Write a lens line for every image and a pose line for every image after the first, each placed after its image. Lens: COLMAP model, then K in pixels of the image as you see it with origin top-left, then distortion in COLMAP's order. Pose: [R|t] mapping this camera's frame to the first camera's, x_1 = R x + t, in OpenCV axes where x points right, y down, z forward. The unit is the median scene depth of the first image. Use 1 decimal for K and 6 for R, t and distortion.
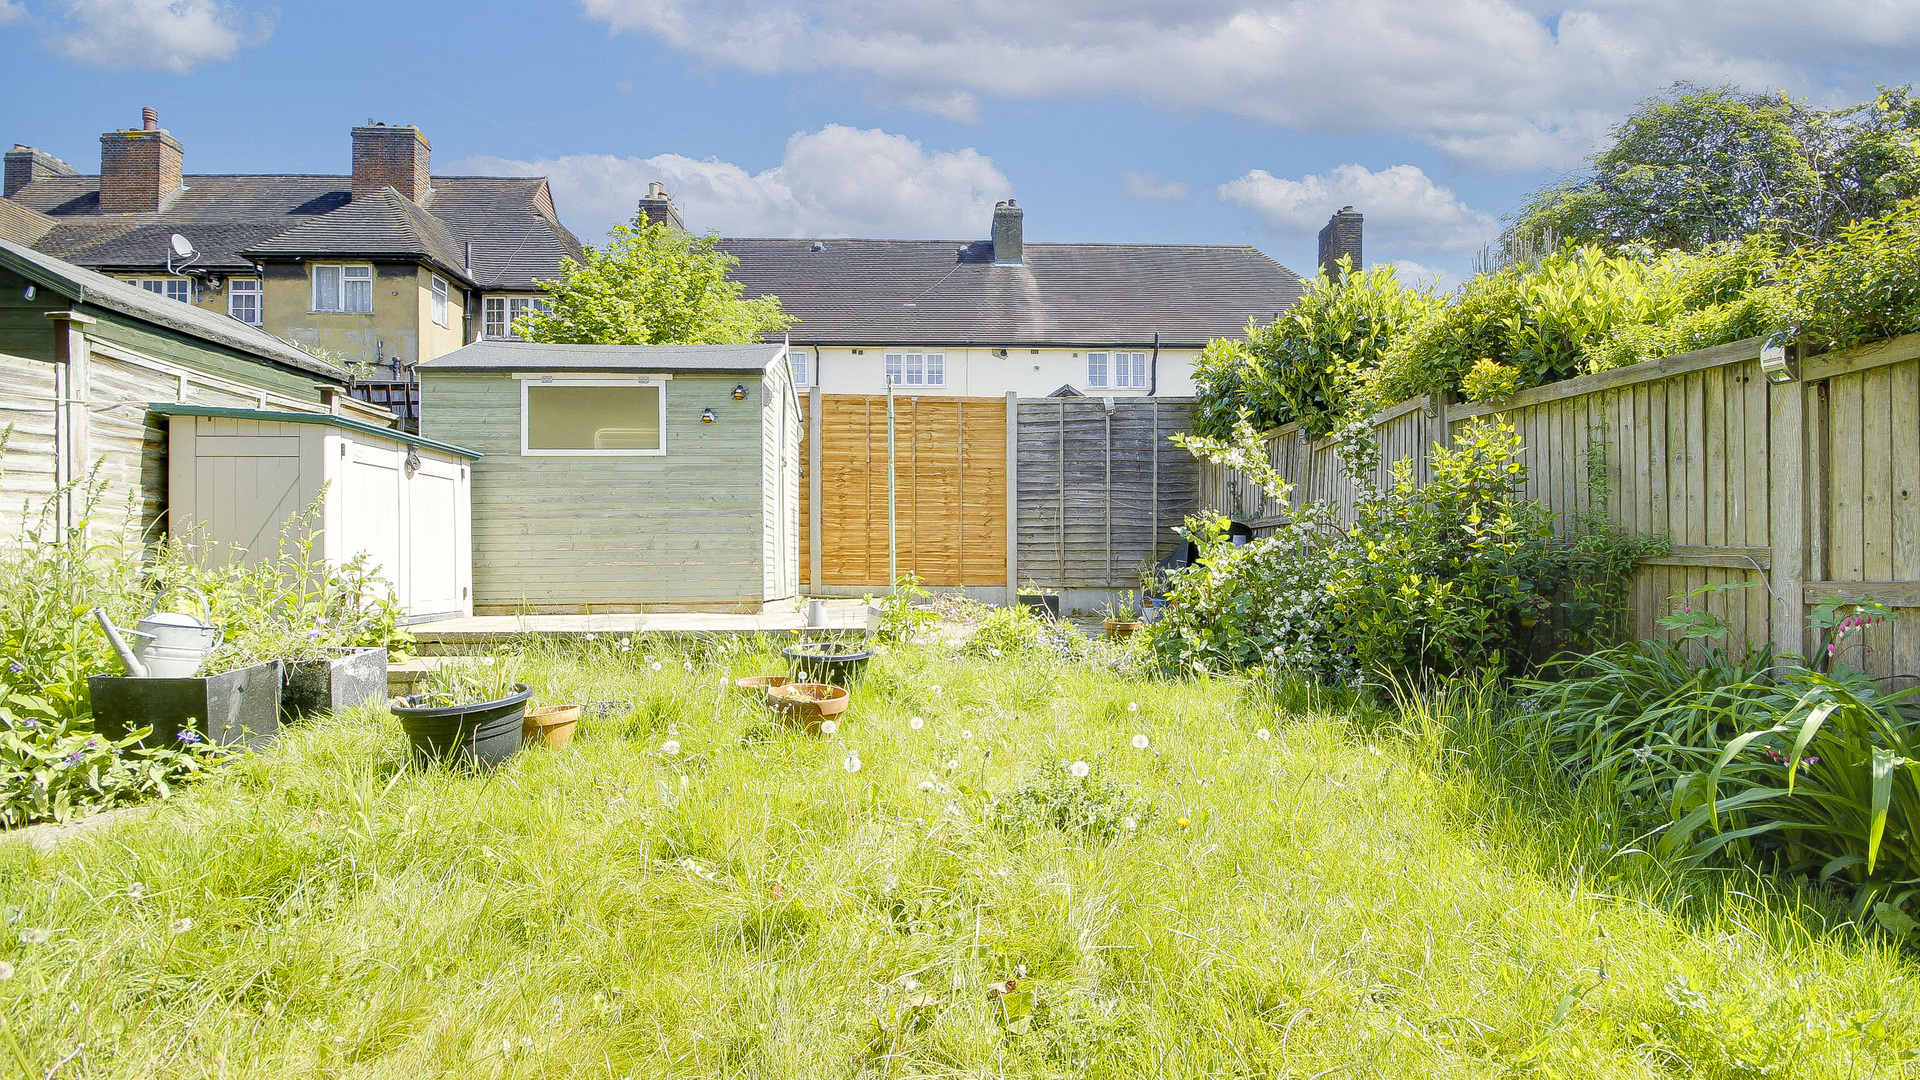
lens RADIAL K [[903.9, 0, 980.0], [0, 903.9, 560.9], [0, 0, 1]] dist [-0.001516, -0.000705]
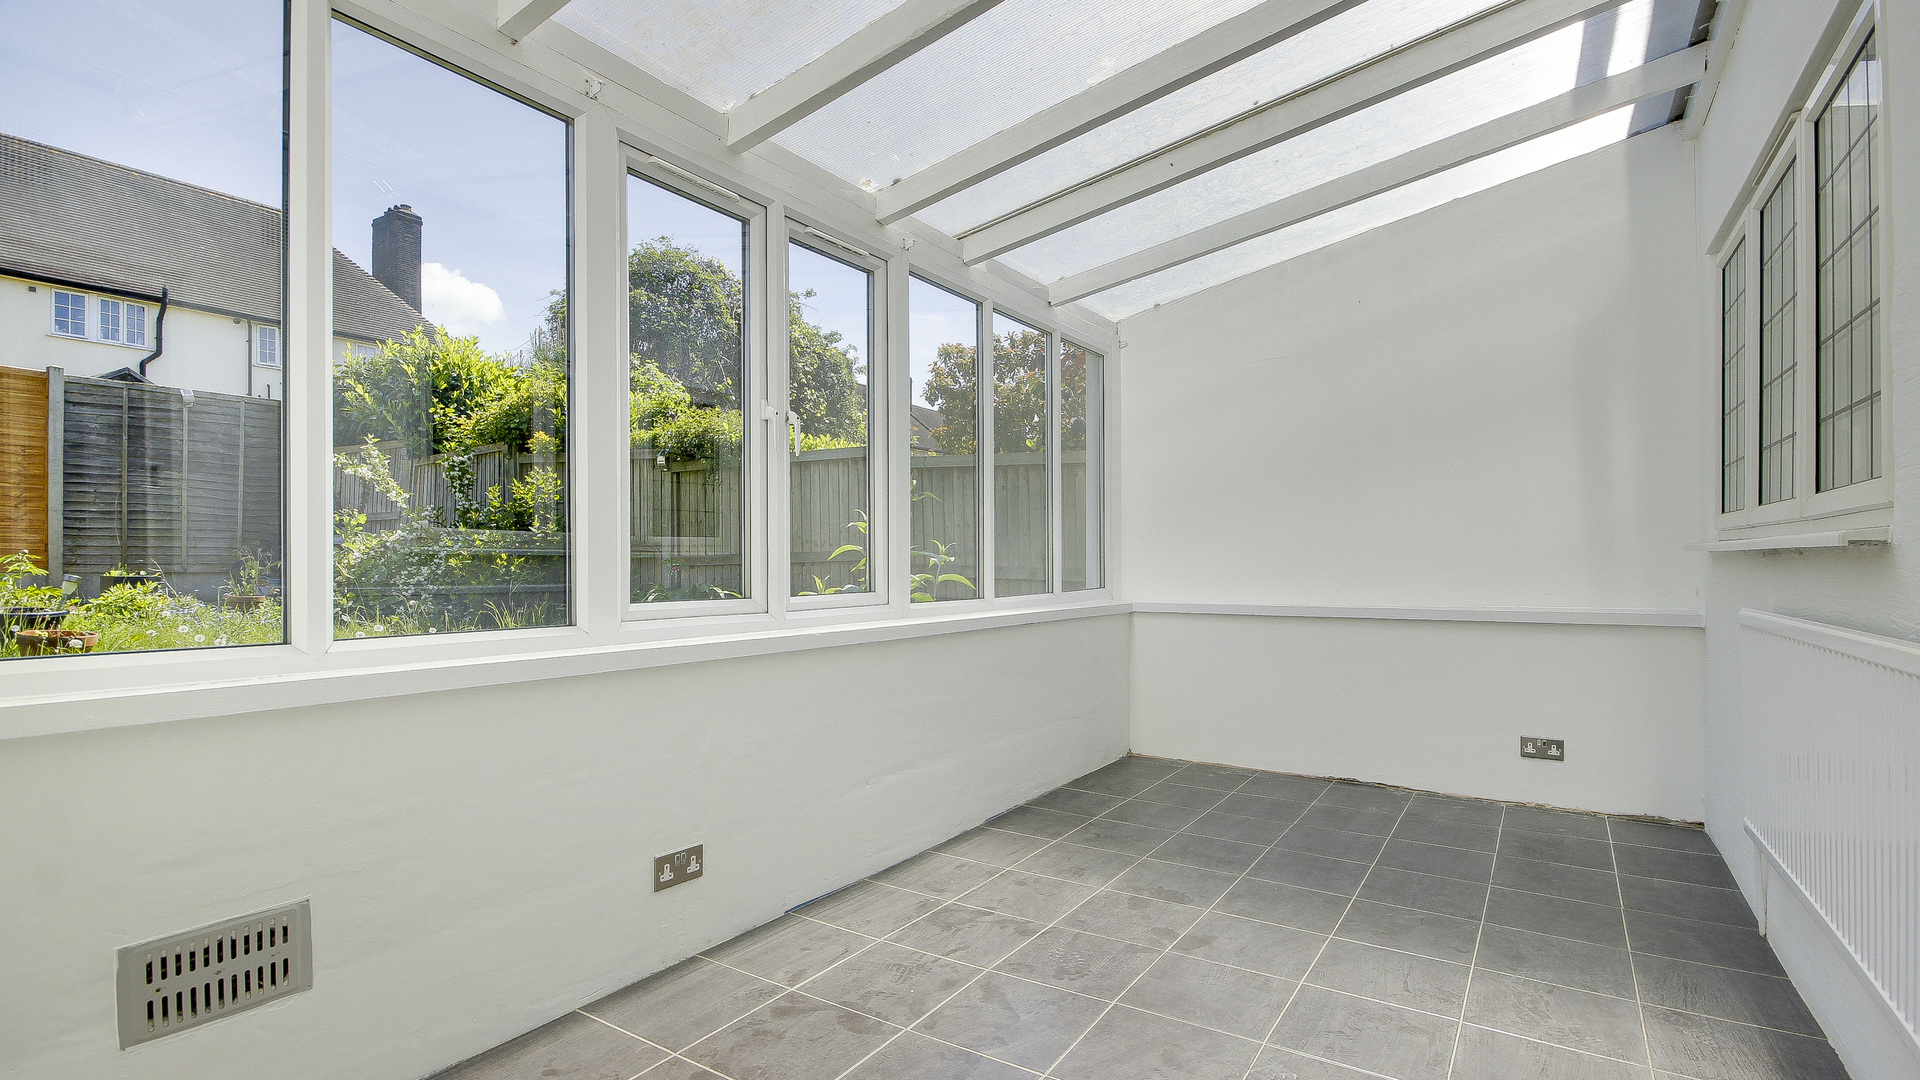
lens RADIAL K [[903.9, 0, 980.0], [0, 903.9, 560.9], [0, 0, 1]] dist [-0.001516, -0.000705]
pose [[0.567131, 0.002623, 0.823623, -0.319091], [-0.005087, 0.999987, 0.000318, 0.017072], [-0.823612, -0.004370, 0.567137, -0.553781]]
